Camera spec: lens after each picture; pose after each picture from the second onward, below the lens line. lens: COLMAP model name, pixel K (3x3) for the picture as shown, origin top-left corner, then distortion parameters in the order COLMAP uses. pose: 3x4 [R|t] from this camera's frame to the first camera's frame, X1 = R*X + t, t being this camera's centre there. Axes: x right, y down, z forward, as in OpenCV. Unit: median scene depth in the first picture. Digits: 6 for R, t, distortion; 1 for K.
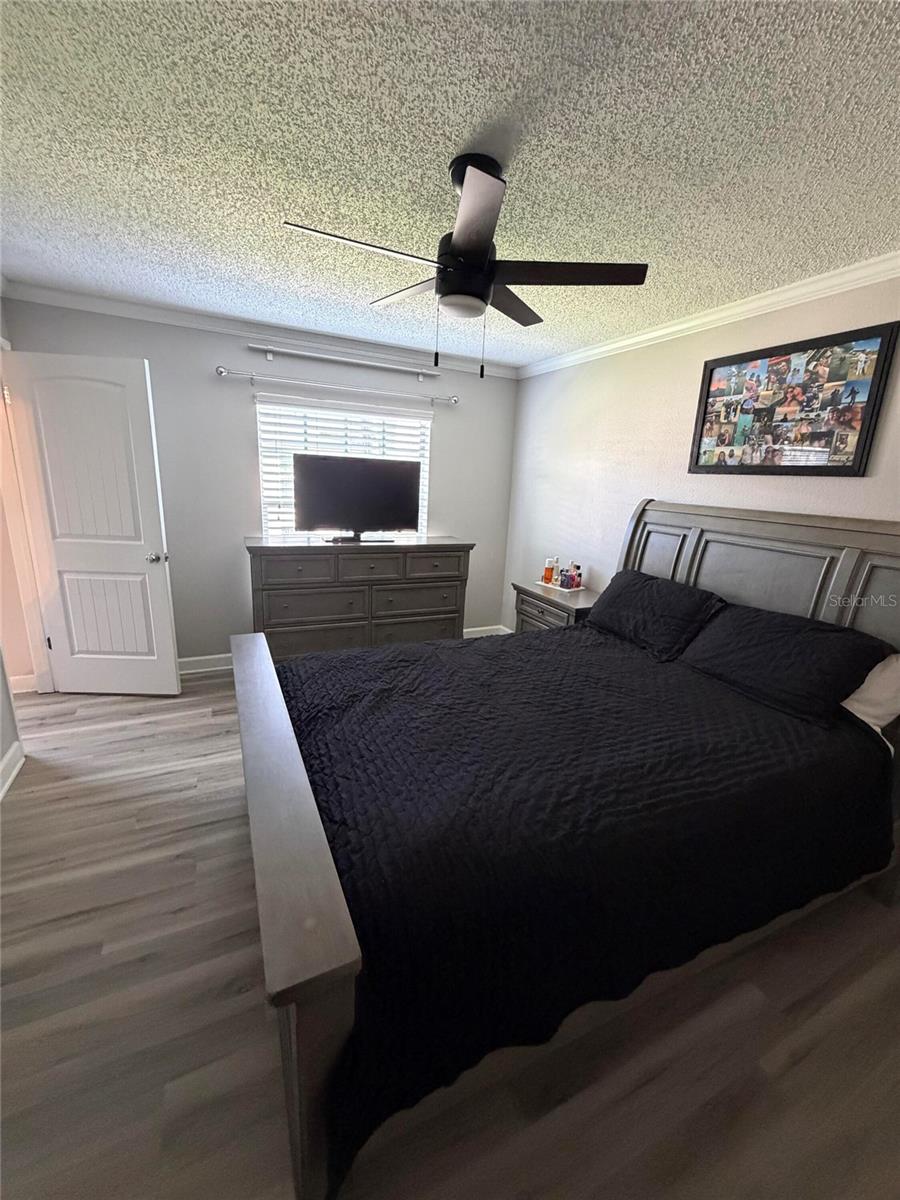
lens RADIAL K [[481.1, 0, 450.0], [0, 481.1, 600.0], [0, 0, 1]] dist [0.001666, 0.000206]
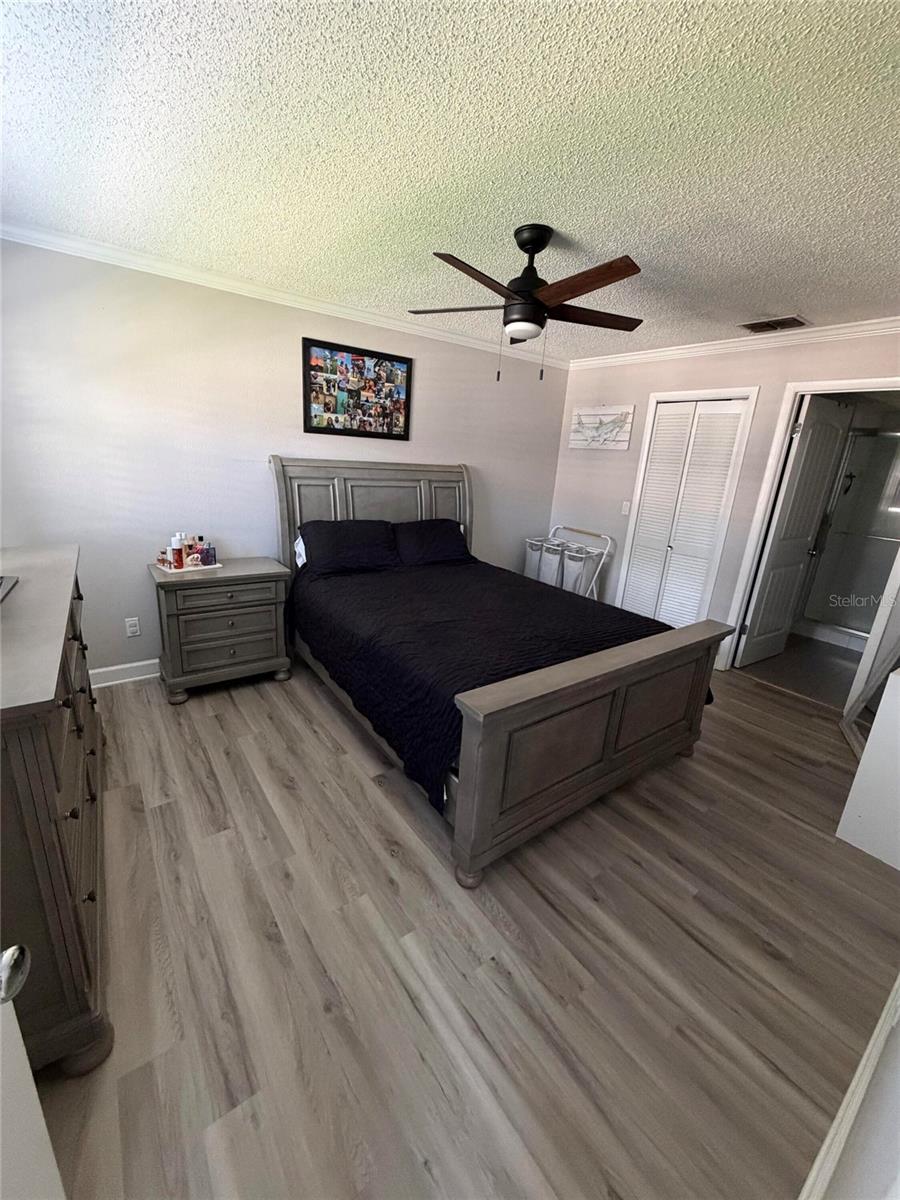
lens RADIAL K [[481.1, 0, 450.0], [0, 481.1, 600.0], [0, 0, 1]] dist [0.001666, 0.000206]
pose [[-0.179660, -0.344416, 0.921466, -0.949848], [0.175082, 0.910557, 0.374475, -0.312129], [-0.968023, 0.228610, -0.103289, 1.008011]]
